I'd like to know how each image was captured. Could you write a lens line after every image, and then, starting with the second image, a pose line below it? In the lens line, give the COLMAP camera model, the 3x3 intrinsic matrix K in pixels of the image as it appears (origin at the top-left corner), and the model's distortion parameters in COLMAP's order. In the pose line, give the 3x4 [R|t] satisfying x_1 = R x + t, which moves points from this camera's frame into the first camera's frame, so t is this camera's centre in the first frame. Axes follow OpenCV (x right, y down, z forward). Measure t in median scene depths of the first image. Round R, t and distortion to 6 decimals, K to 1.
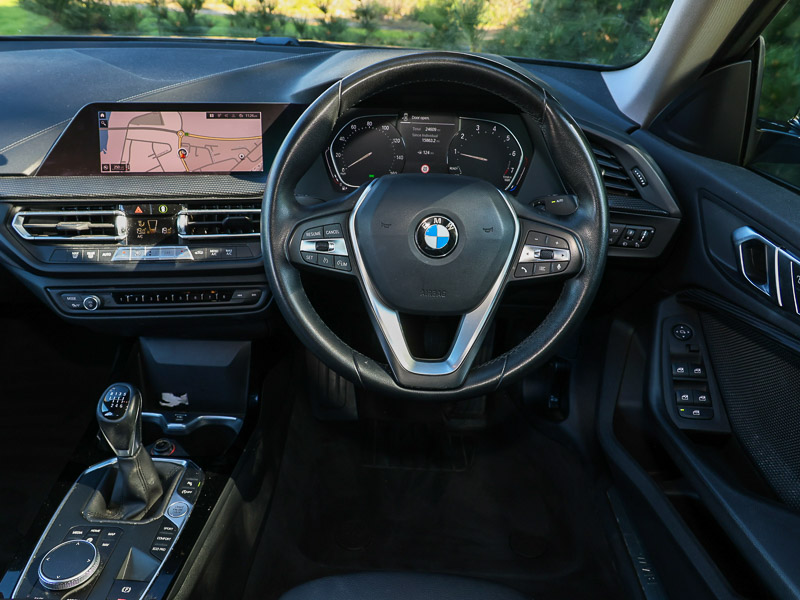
lens RADIAL K [[625.1, 0, 386.2], [0, 625.1, 297.1], [0, 0, 1]] dist [0.004996, -0.004233]
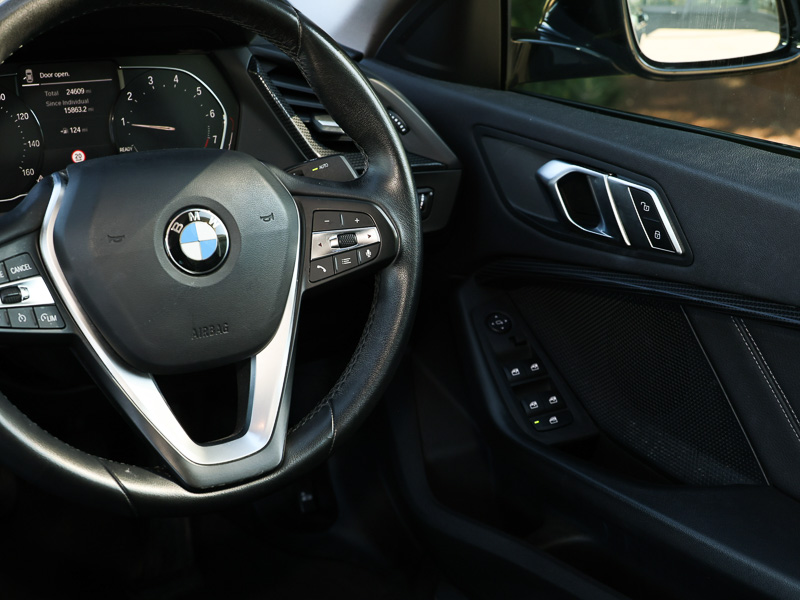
lens RADIAL K [[1118.7, 0, 400.0], [0, 1118.7, 300.0], [0, 0, 1]] dist [0.011318, -0.041661]
pose [[0.837385, -0.206283, 0.506195, -0.268016], [0.250817, 0.967817, -0.020517, 0.028515], [-0.485672, 0.144143, 0.862175, -0.056699]]
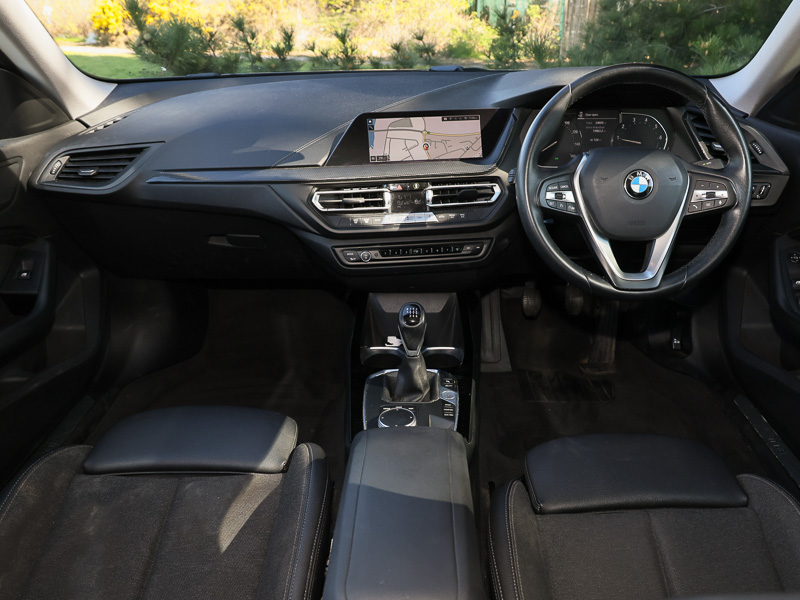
lens RADIAL K [[634.7, 0, 419.2], [0, 634.7, 297.5], [0, 0, 1]] dist [0.005350, 0.000352]
pose [[0.998952, -0.045105, 0.007722, -0.372157], [0.045473, 0.997333, -0.057095, 0.186792], [-0.005126, 0.057387, 0.998339, -0.392527]]
